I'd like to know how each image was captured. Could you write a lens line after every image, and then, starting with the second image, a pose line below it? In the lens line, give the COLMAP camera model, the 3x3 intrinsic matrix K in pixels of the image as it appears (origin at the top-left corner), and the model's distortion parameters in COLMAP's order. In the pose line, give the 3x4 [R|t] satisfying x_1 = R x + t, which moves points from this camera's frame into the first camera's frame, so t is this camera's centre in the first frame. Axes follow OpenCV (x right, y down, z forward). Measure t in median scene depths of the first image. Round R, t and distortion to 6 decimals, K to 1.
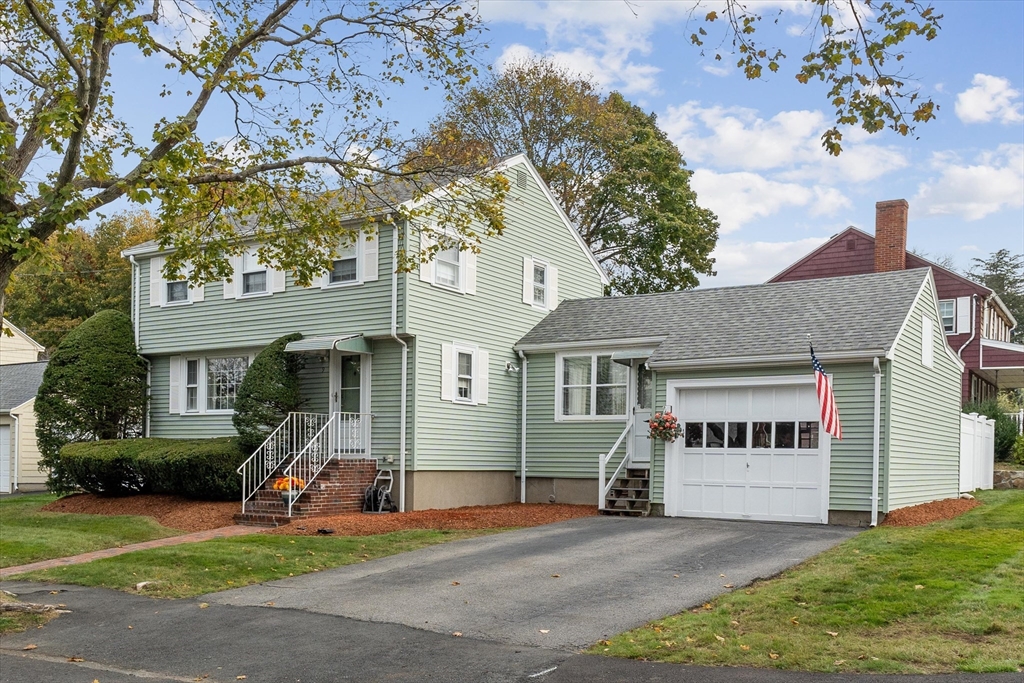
lens RADIAL K [[1001.4, 0, 509.1], [0, 1001.4, 464.4], [0, 0, 1]] dist [-0.000876, -0.005775]
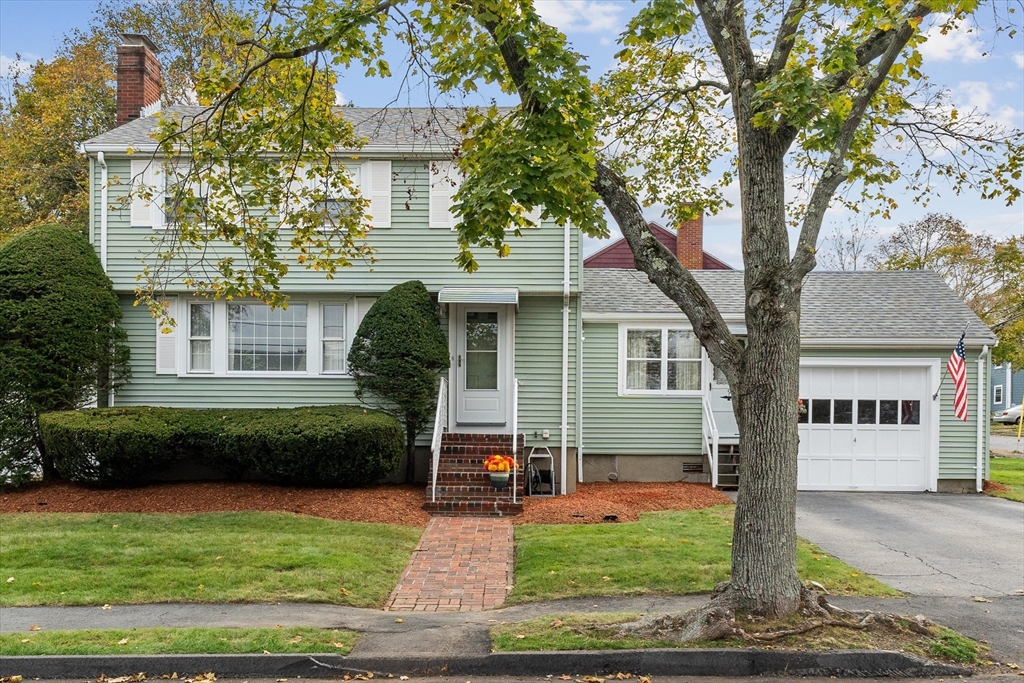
lens RADIAL K [[1001.4, 0, 509.1], [0, 1001.4, 464.4], [0, 0, 1]] dist [-0.000876, -0.005775]
pose [[0.842229, -0.015815, 0.538889, -0.615050], [0.005697, 0.999775, 0.020438, 0.002829], [-0.539091, -0.014143, 0.842129, 0.278132]]
